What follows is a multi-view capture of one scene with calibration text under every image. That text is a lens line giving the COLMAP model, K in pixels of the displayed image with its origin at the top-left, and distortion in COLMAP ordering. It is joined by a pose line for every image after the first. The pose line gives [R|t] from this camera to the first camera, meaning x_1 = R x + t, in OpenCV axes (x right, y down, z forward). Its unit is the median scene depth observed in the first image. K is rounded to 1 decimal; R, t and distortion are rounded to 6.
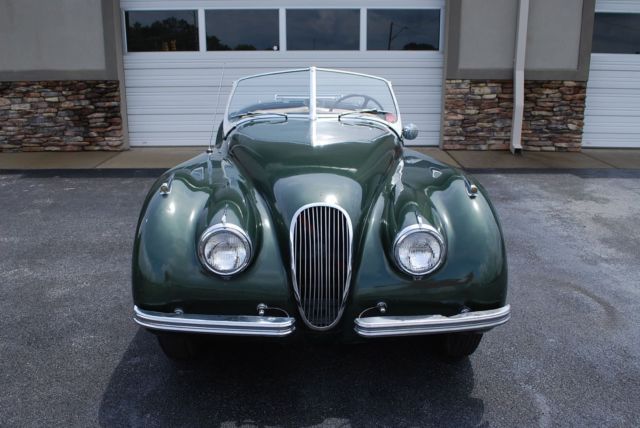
lens RADIAL K [[641.2, 0, 320.0], [0, 641.2, 214.0], [0, 0, 1]] dist [-0.078129, 0.001643]
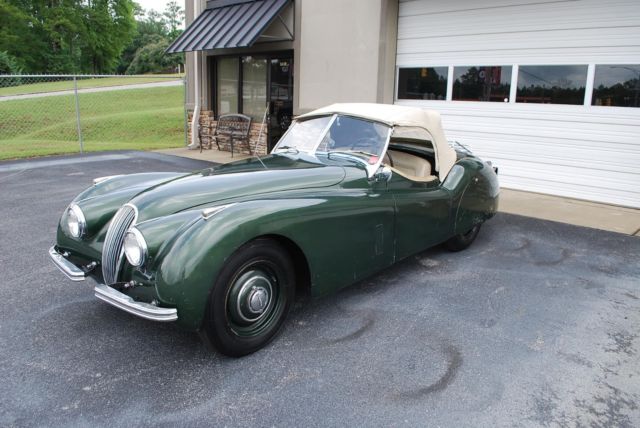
lens RADIAL K [[530.1, 0, 320.0], [0, 530.1, 214.0], [0, 0, 1]] dist [-0.075405, -0.000603]
pose [[0.714855, 0.166160, -0.679245, 0.358304], [-0.189485, 0.981045, 0.040569, -0.041242], [0.673111, 0.099706, 0.732789, 0.134946]]
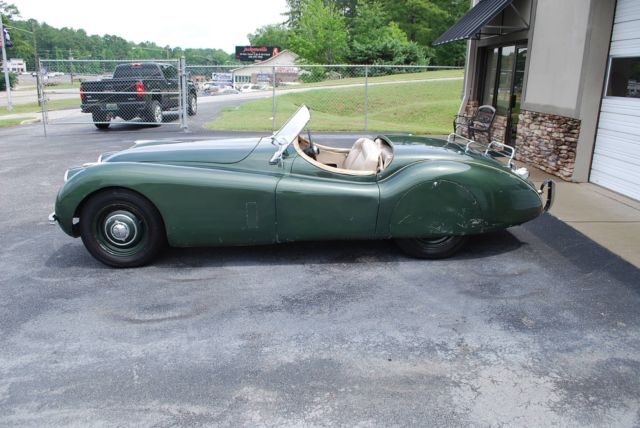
lens RADIAL K [[516.3, 0, 320.0], [0, 516.3, 214.0], [0, 0, 1]] dist [-0.077177, 0.005414]
pose [[0.006810, 0.262196, -0.964991, 0.579161], [-0.265360, 0.930889, 0.251058, -0.157184], [0.964125, 0.254360, 0.075916, 0.530545]]
